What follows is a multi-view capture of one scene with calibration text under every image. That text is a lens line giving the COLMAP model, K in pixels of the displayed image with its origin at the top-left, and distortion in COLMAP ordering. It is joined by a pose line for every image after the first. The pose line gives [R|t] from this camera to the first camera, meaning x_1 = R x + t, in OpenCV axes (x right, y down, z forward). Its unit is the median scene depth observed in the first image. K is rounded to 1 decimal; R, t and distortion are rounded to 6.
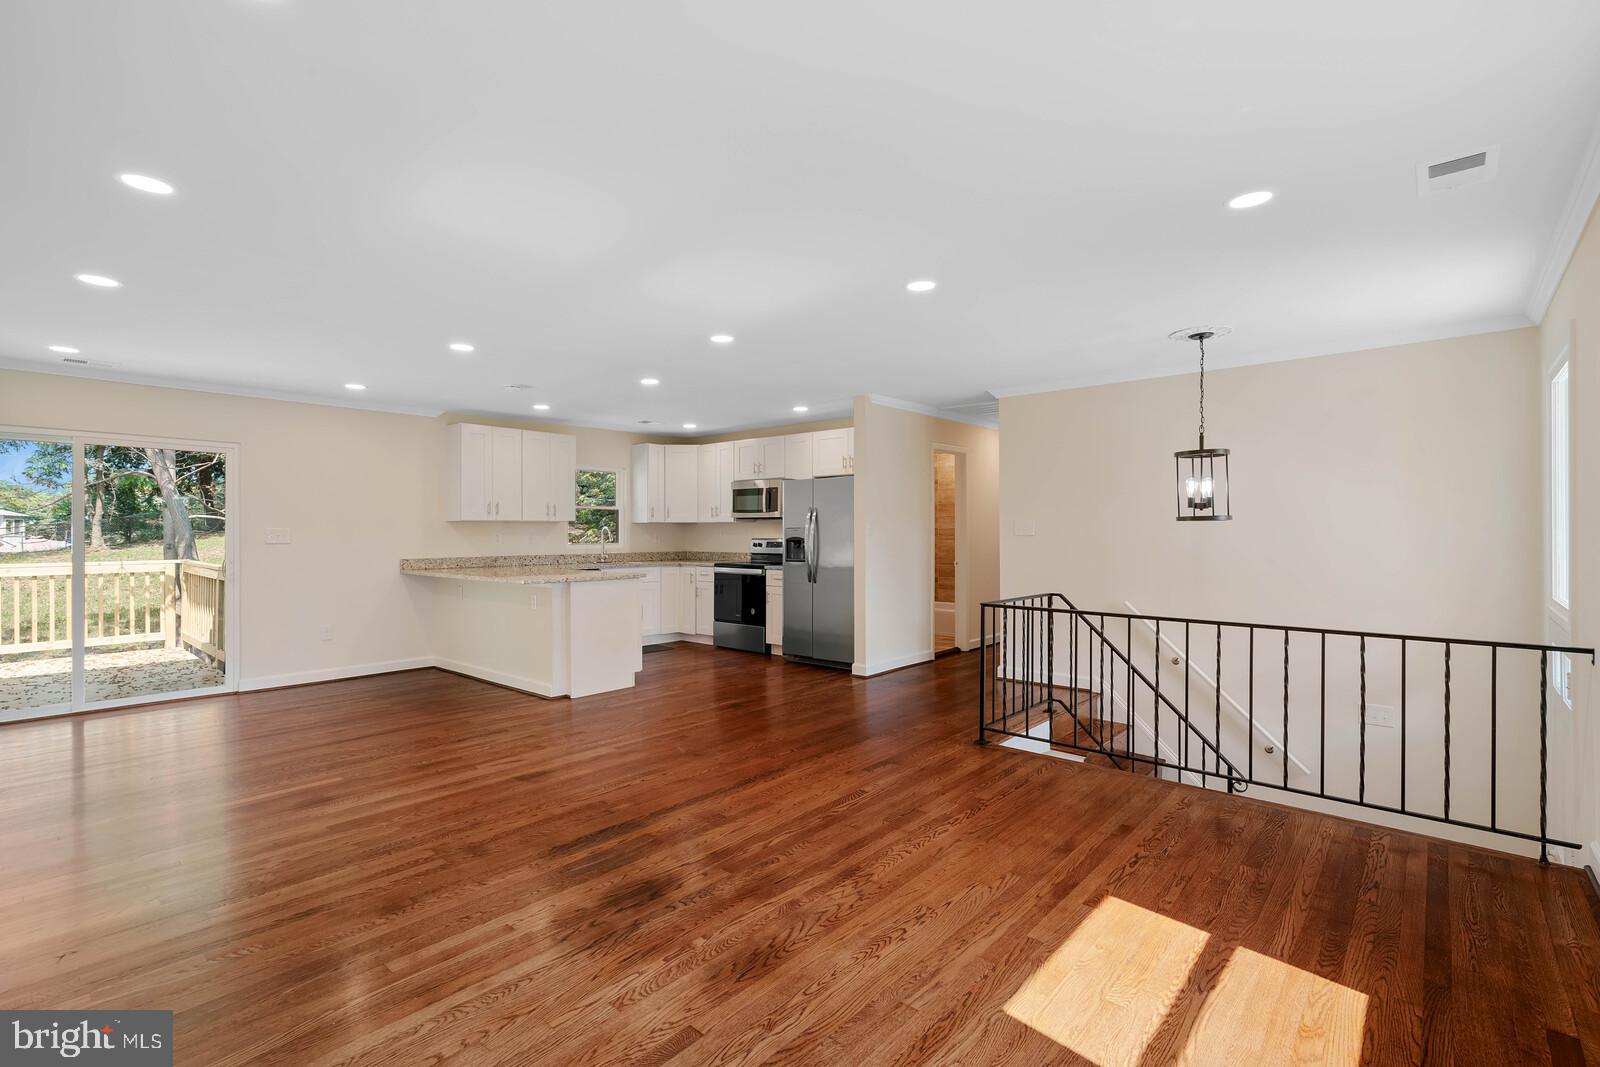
lens RADIAL K [[737.2, 0, 790.6], [0, 737.2, 530.4], [0, 0, 1]] dist [-0.007874, 0.000972]
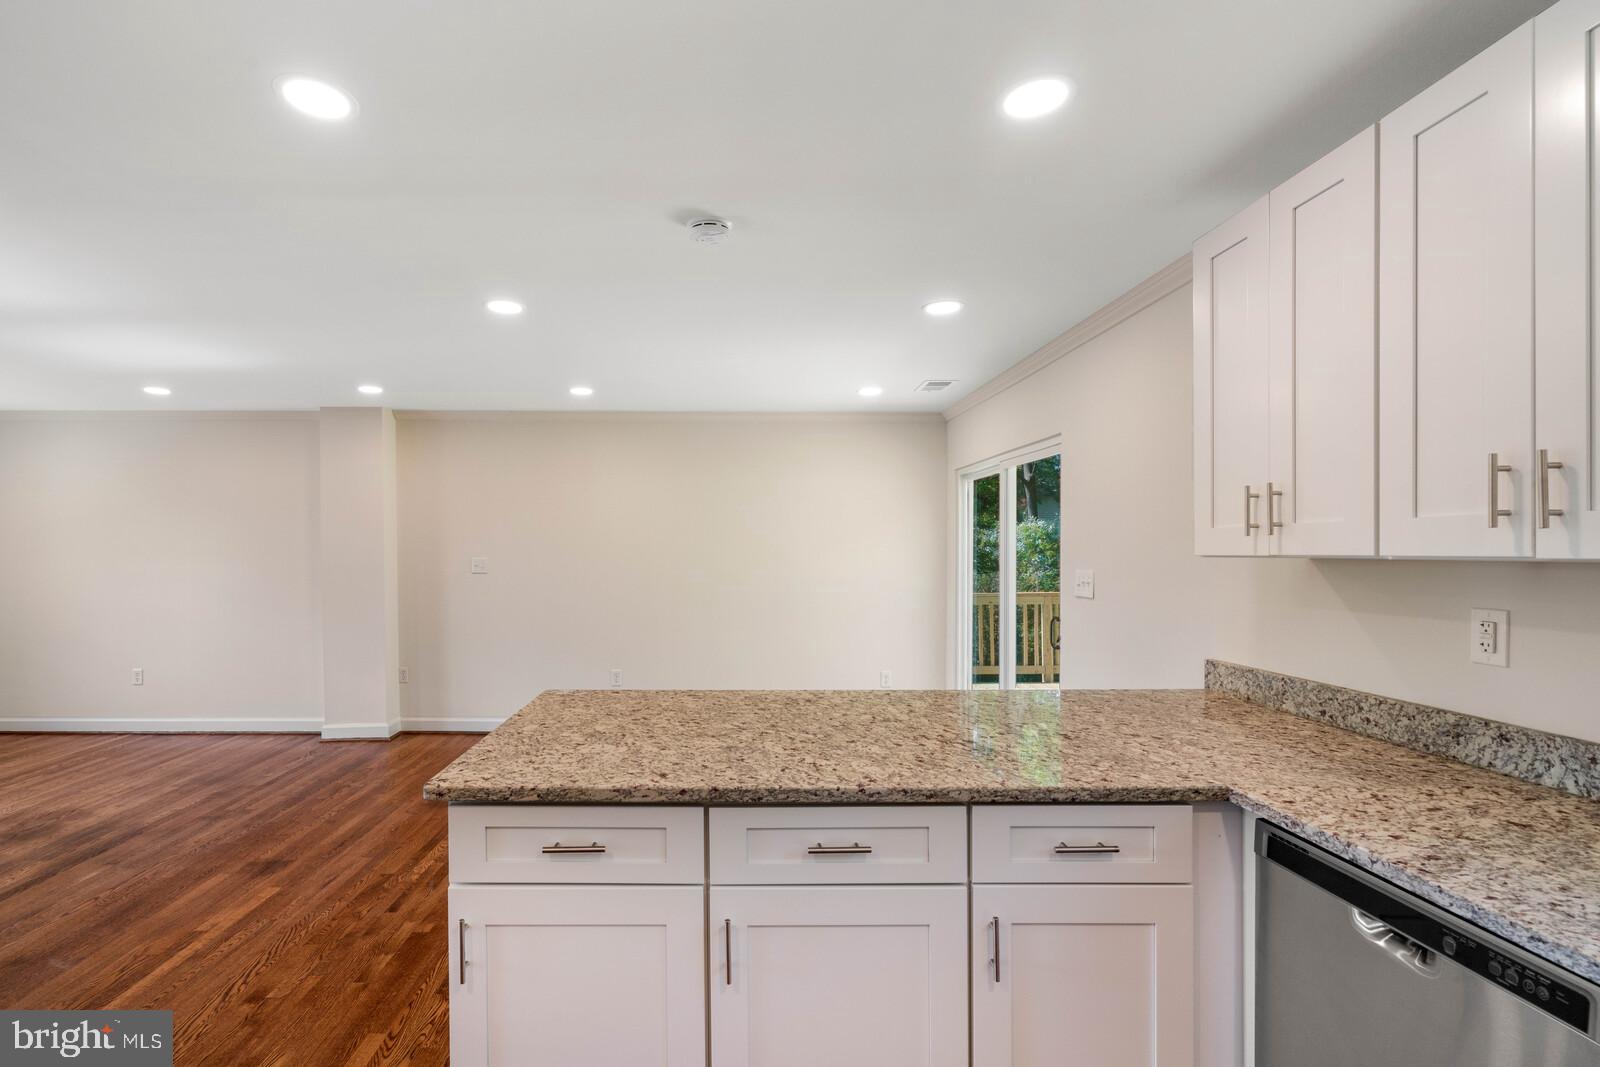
lens RADIAL K [[737.2, 0, 720.2], [0, 737.2, 541.1], [0, 0, 1]] dist [-0.007874, 0.000972]
pose [[-0.745742, -0.006802, -0.666201, -0.093473], [0.004812, 0.999867, -0.015596, -0.015765], [0.666218, -0.014837, -0.745609, 1.082605]]
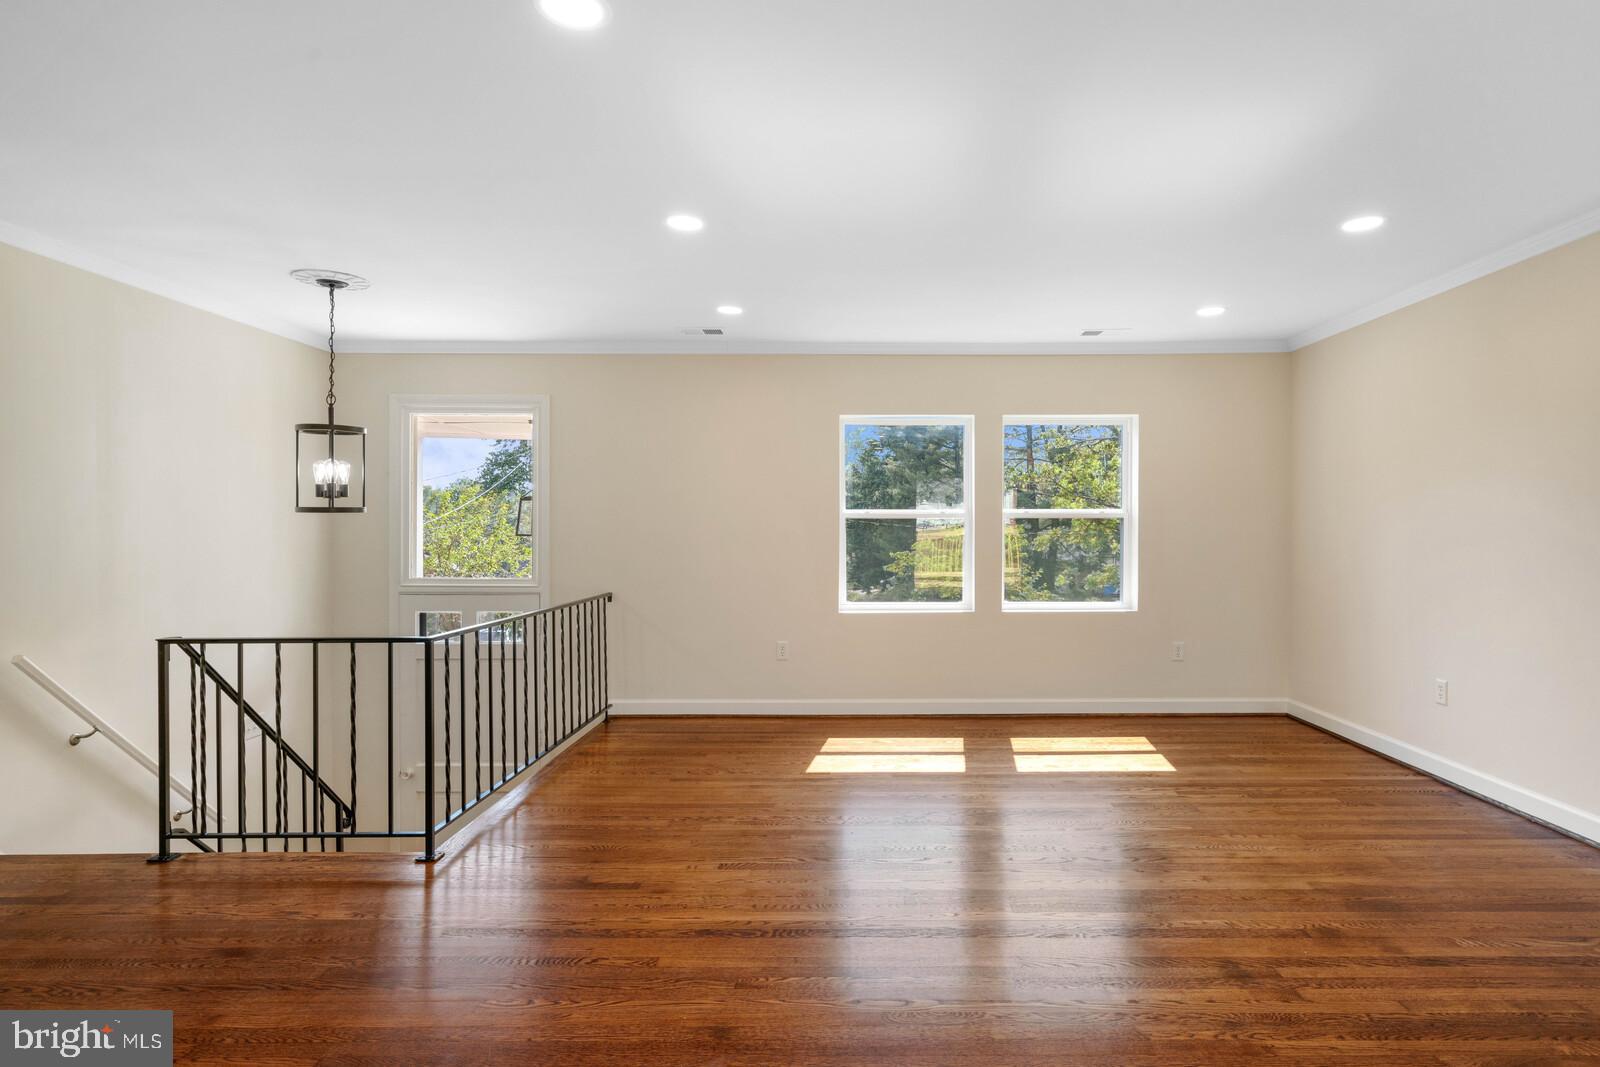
lens RADIAL K [[837.8, 0, 859.7], [0, 837.8, 530.3], [0, 0, 1]] dist [0.000903, 0.000876]
pose [[-0.676503, 0.002043, 0.736437, -0.323685], [-0.001934, 0.999988, -0.004551, 0.005720], [-0.736437, -0.004503, -0.676491, 0.754487]]
